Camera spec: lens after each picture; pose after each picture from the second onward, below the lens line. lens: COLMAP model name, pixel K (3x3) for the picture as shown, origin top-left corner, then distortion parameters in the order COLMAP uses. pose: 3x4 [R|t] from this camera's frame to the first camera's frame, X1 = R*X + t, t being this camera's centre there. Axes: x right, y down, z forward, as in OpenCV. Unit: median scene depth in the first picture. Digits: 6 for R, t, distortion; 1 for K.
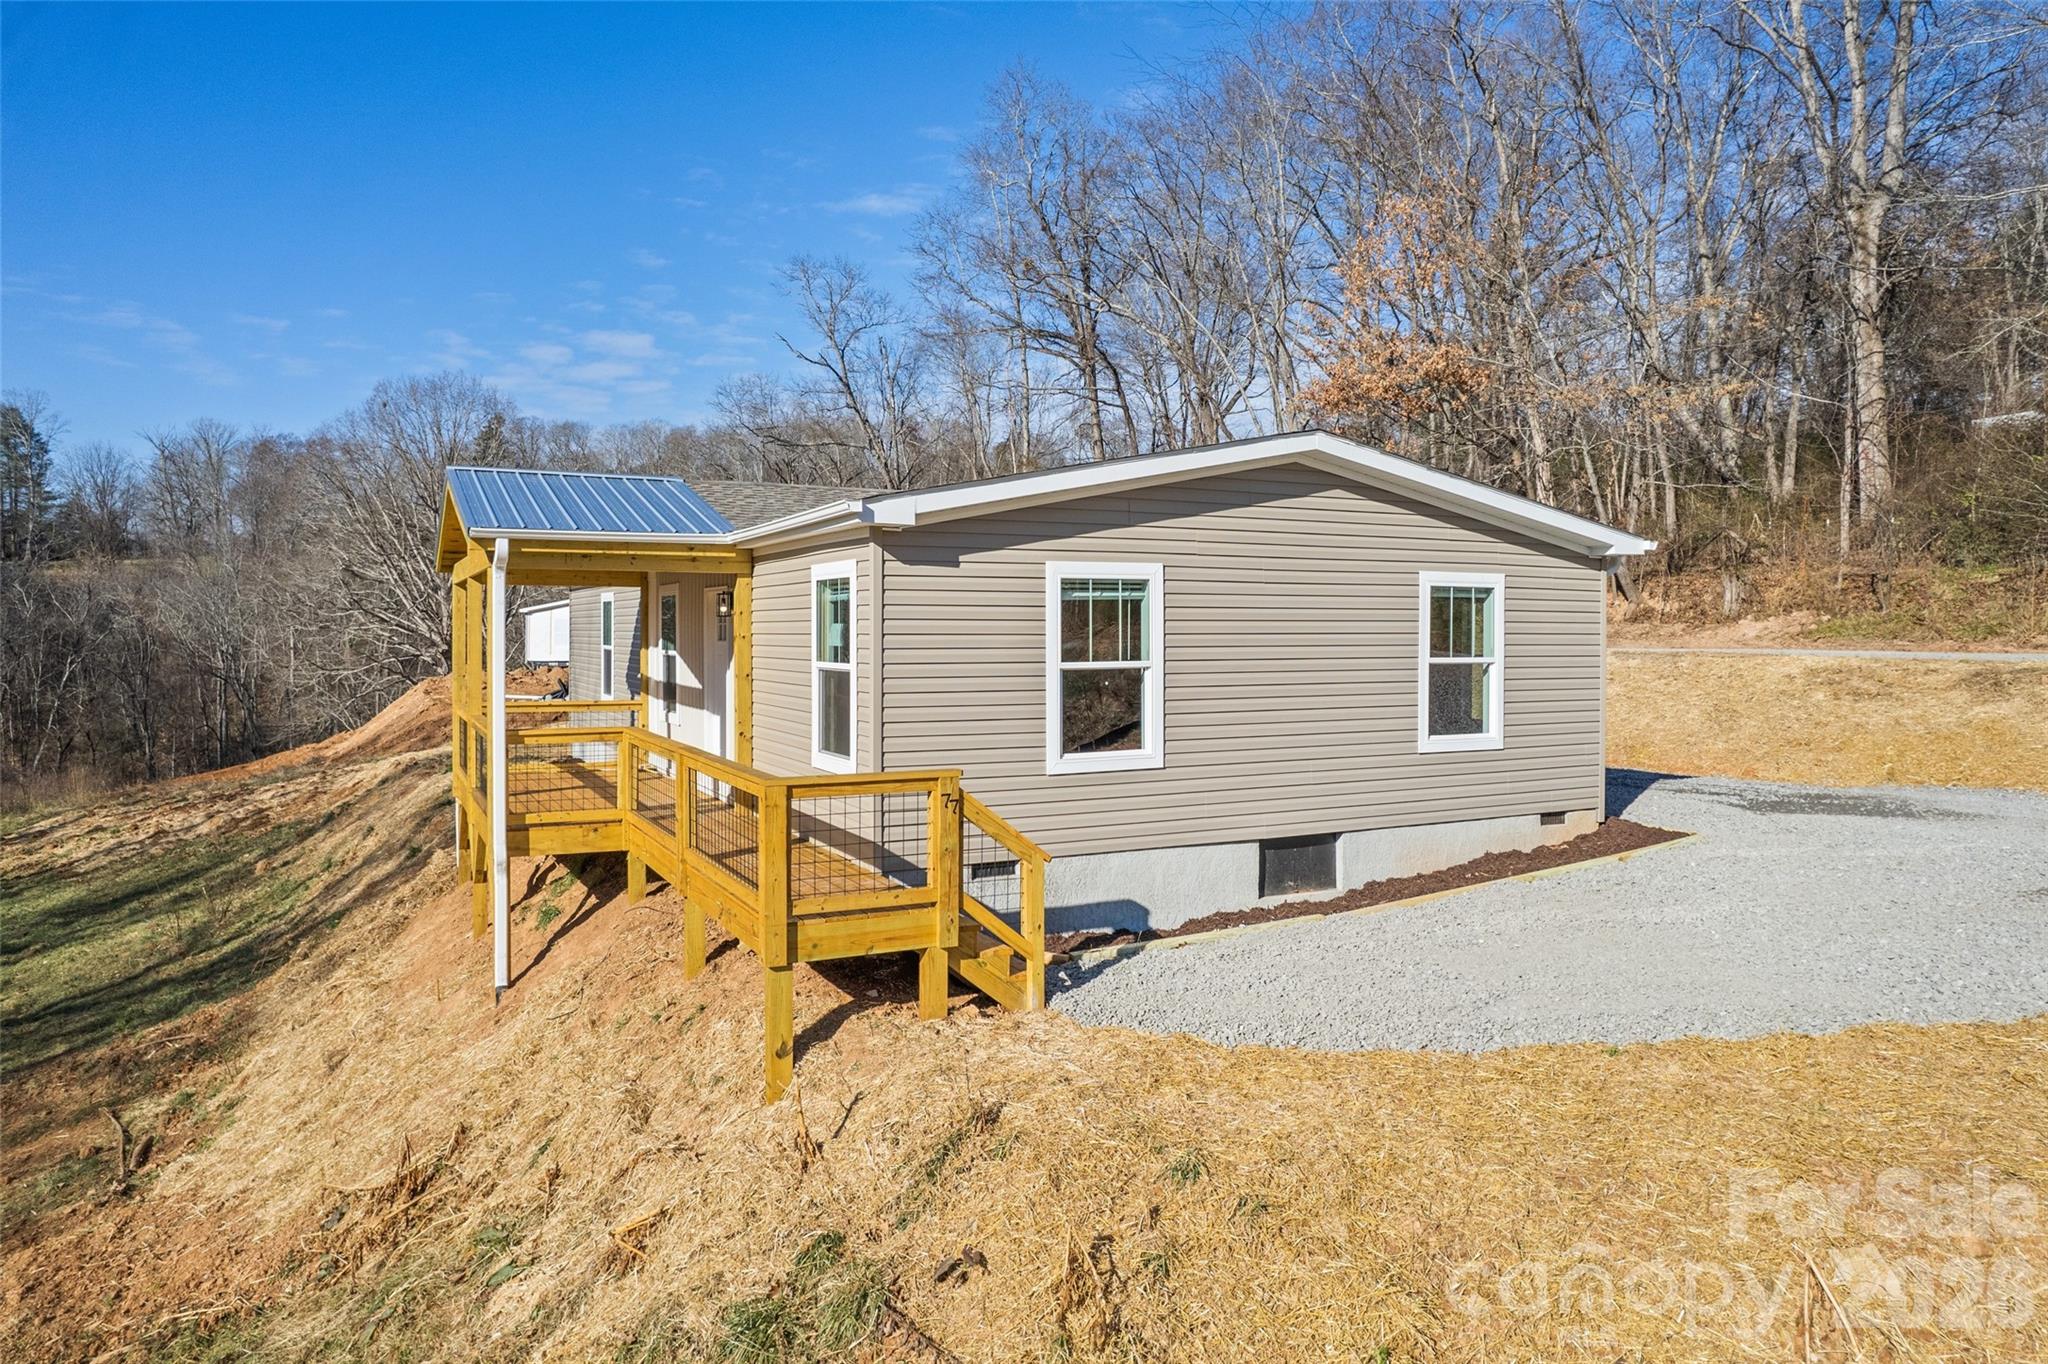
lens RADIAL K [[1310.8, 0, 1013.3], [0, 1310.8, 666.7], [0, 0, 1]] dist [-0.035486, 0.009565]
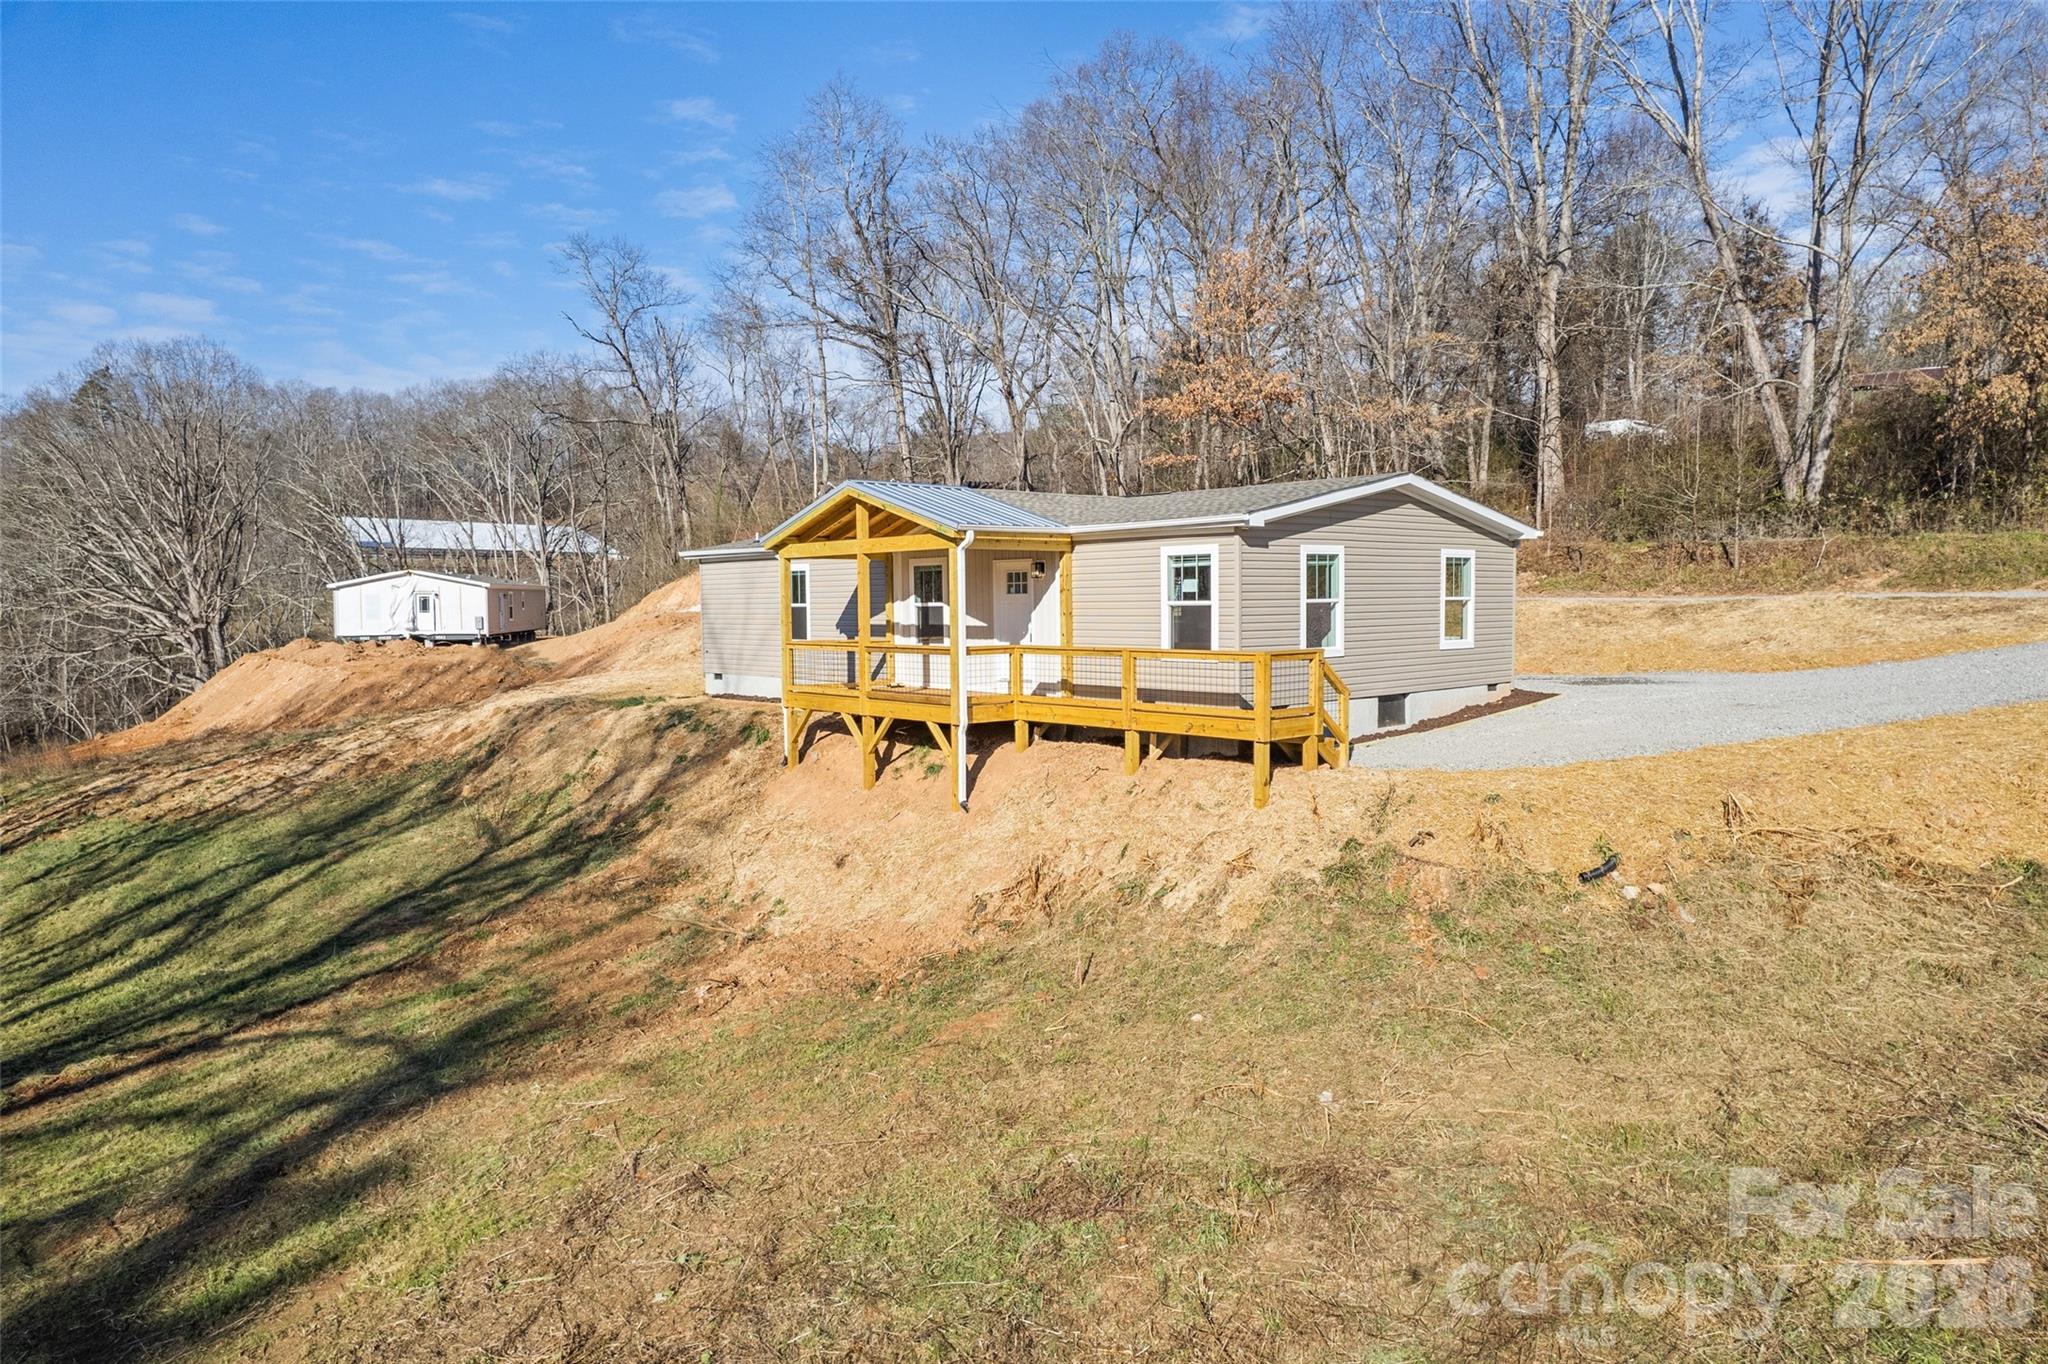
lens RADIAL K [[1310.8, 0, 1040.4], [0, 1310.8, 703.8], [0, 0, 1]] dist [-0.035486, 0.009565]
pose [[0.963682, -0.035839, 0.264635, -0.681221], [0.022793, 0.998376, 0.052206, 0.032857], [-0.266077, -0.044278, 0.962934, -0.580479]]
